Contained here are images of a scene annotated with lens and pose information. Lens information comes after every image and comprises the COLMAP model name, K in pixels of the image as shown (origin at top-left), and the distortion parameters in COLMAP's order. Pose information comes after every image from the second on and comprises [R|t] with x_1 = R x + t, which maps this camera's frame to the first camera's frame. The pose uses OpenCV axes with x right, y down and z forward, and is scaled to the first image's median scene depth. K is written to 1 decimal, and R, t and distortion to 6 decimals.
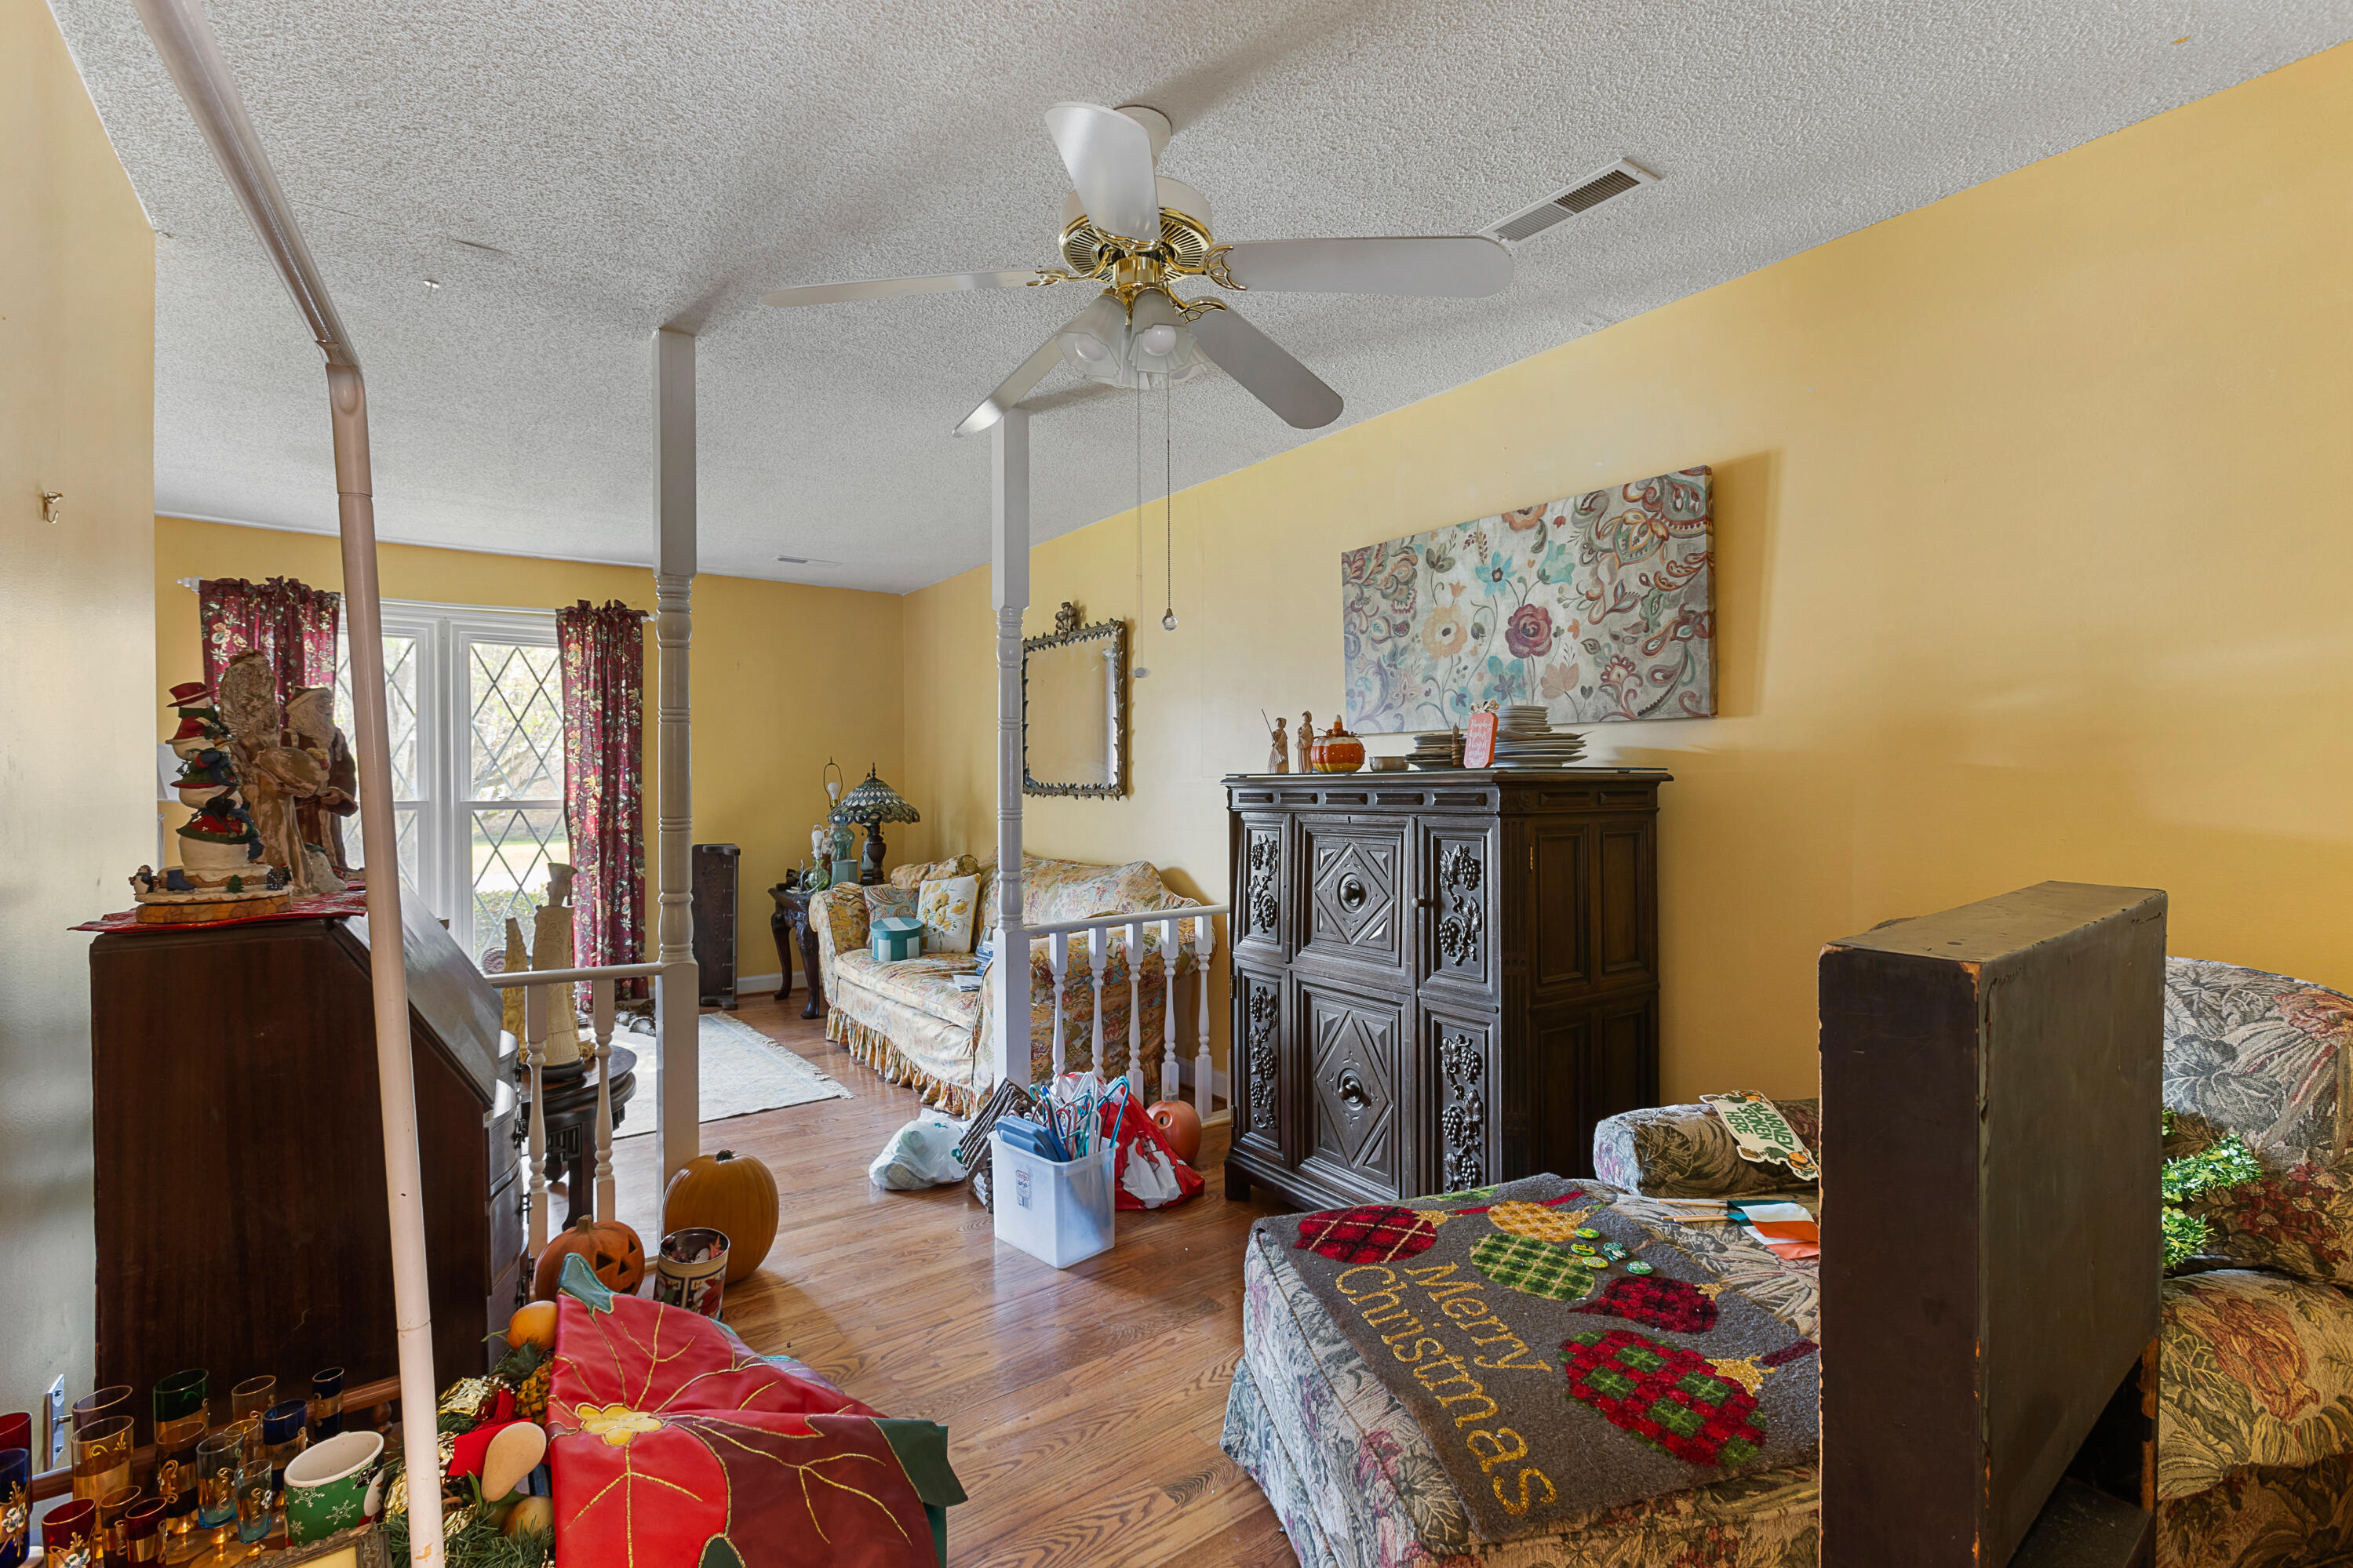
lens RADIAL K [[1063.5, 0, 1168.4], [0, 1063.5, 792.3], [0, 0, 1]] dist [0.002054, 0.001601]
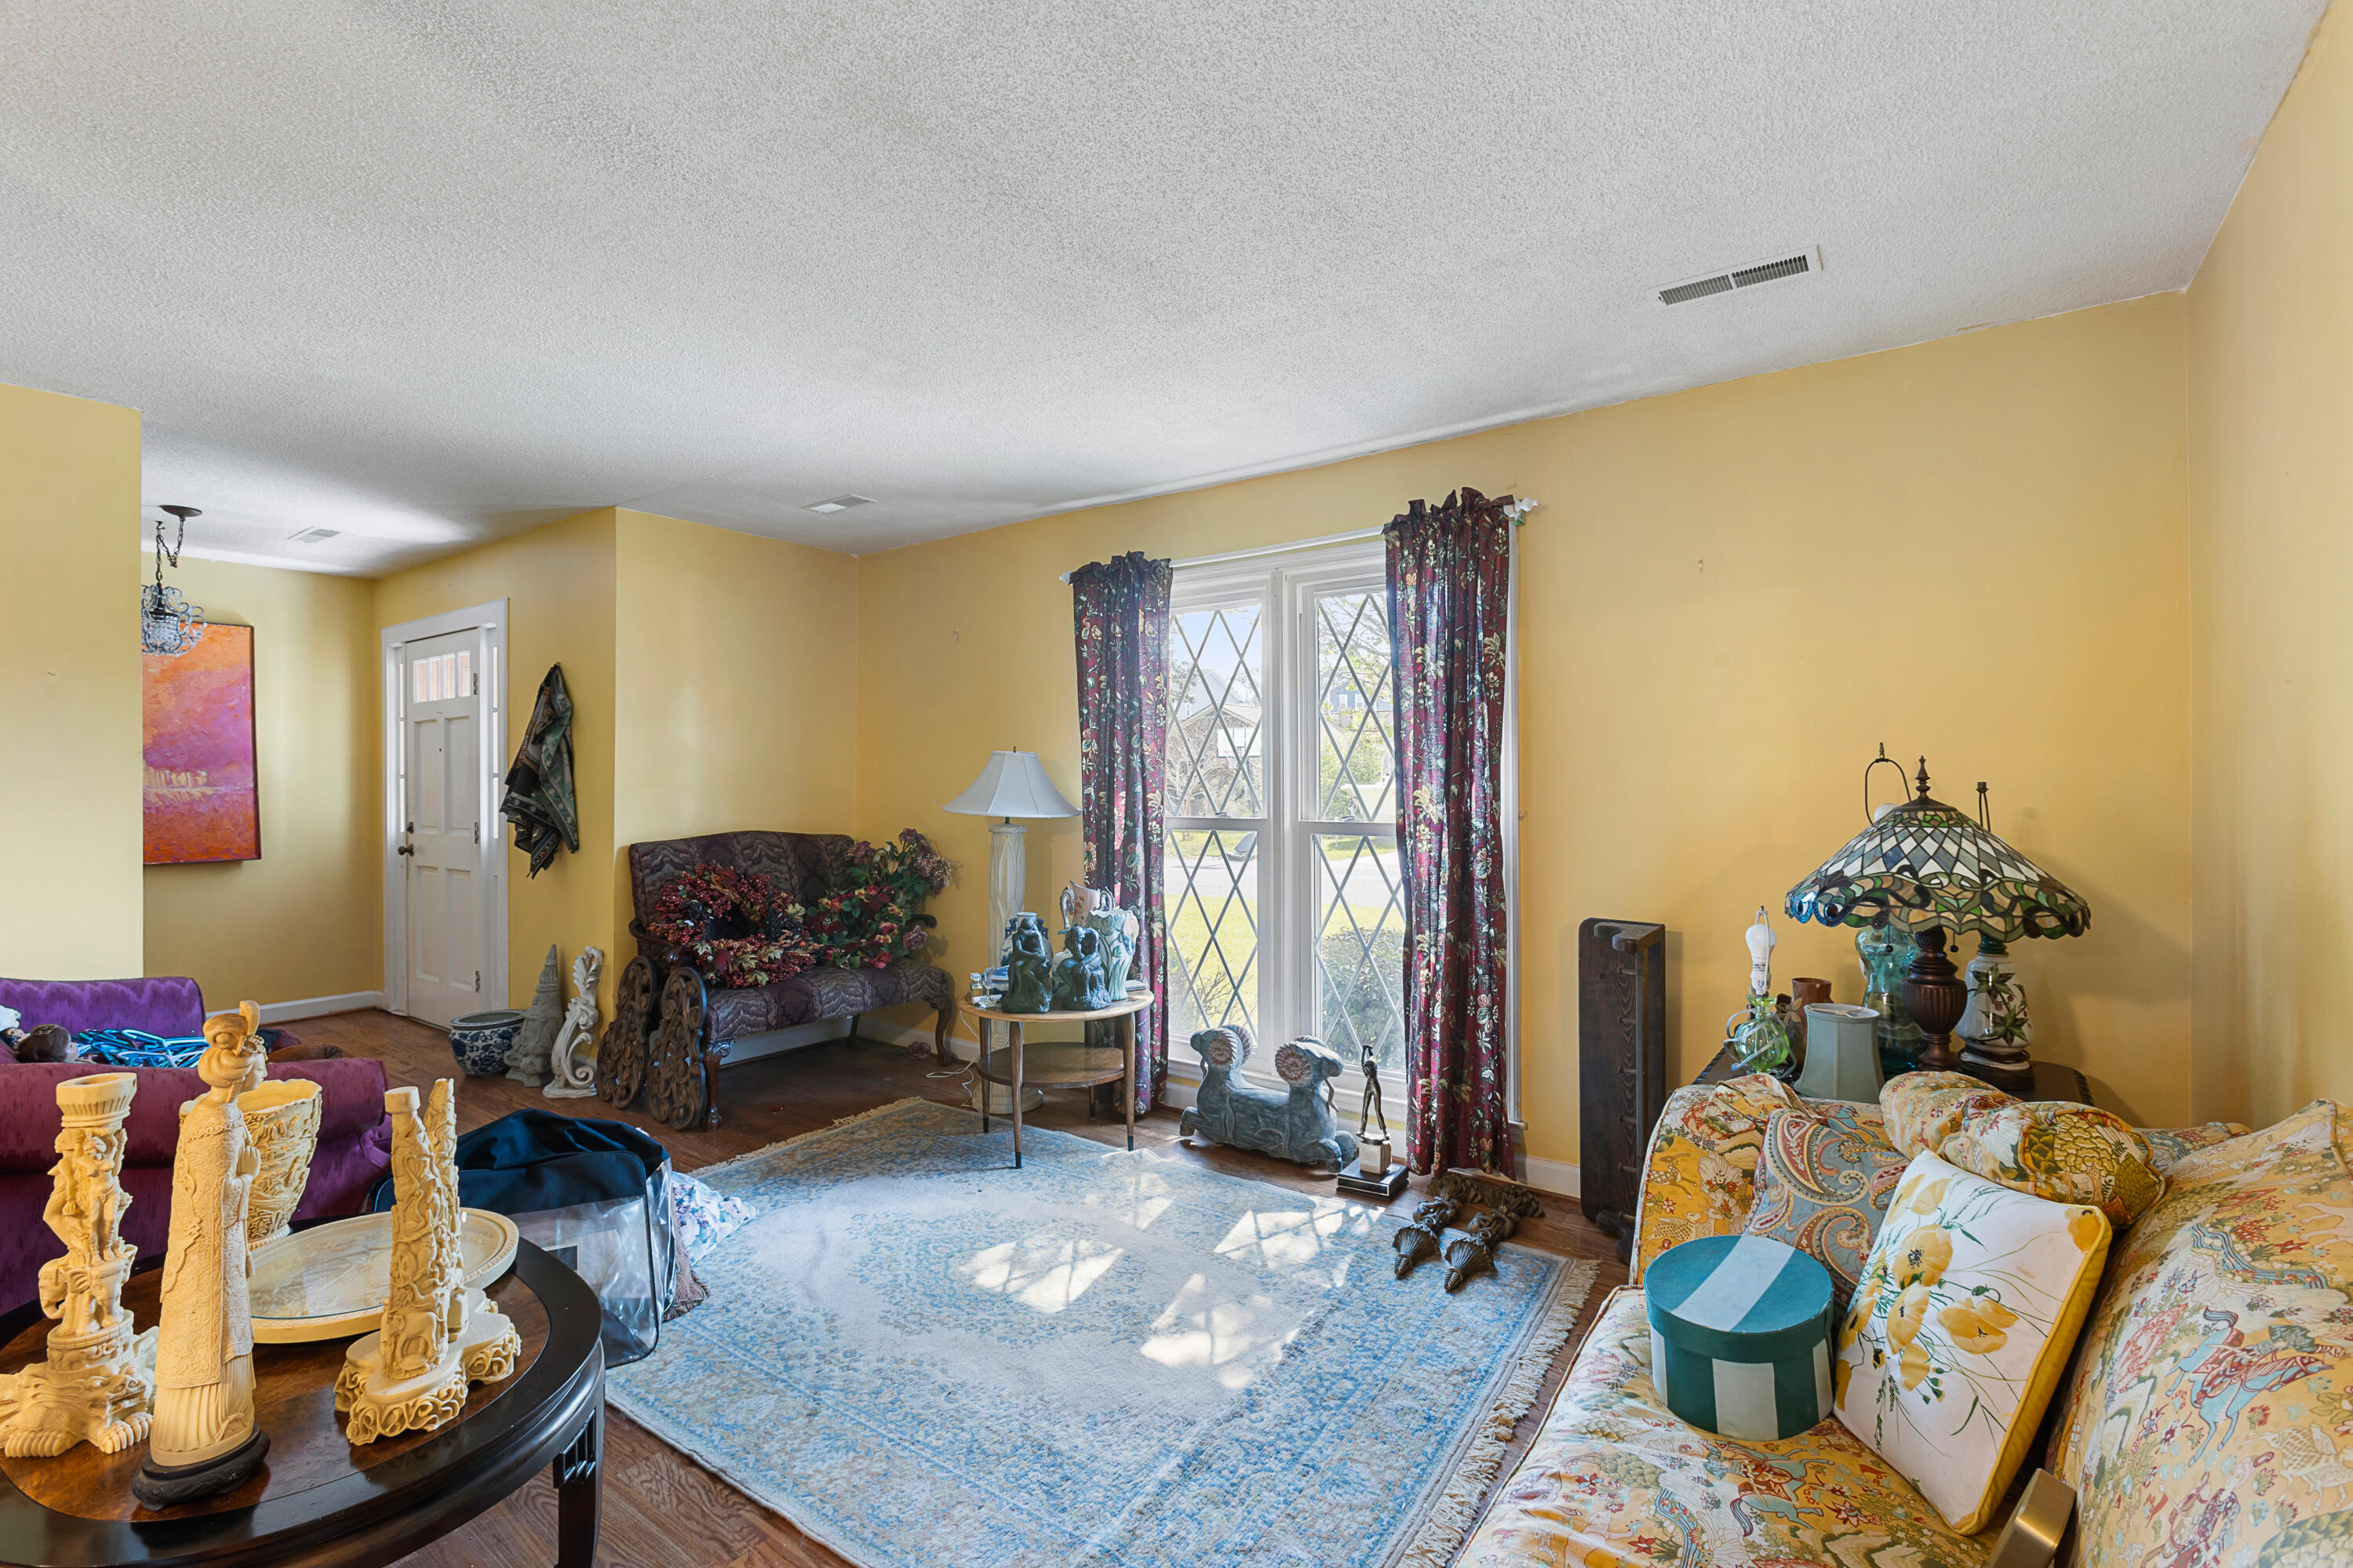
lens RADIAL K [[1063.5, 0, 1186.1], [0, 1063.5, 784.4], [0, 0, 1]] dist [0.002054, 0.001601]
pose [[0.323115, 0.006622, -0.946337, -0.013368], [-0.006101, 0.999969, 0.004914, -0.019365], [0.946340, 0.004185, 0.323145, 0.673045]]
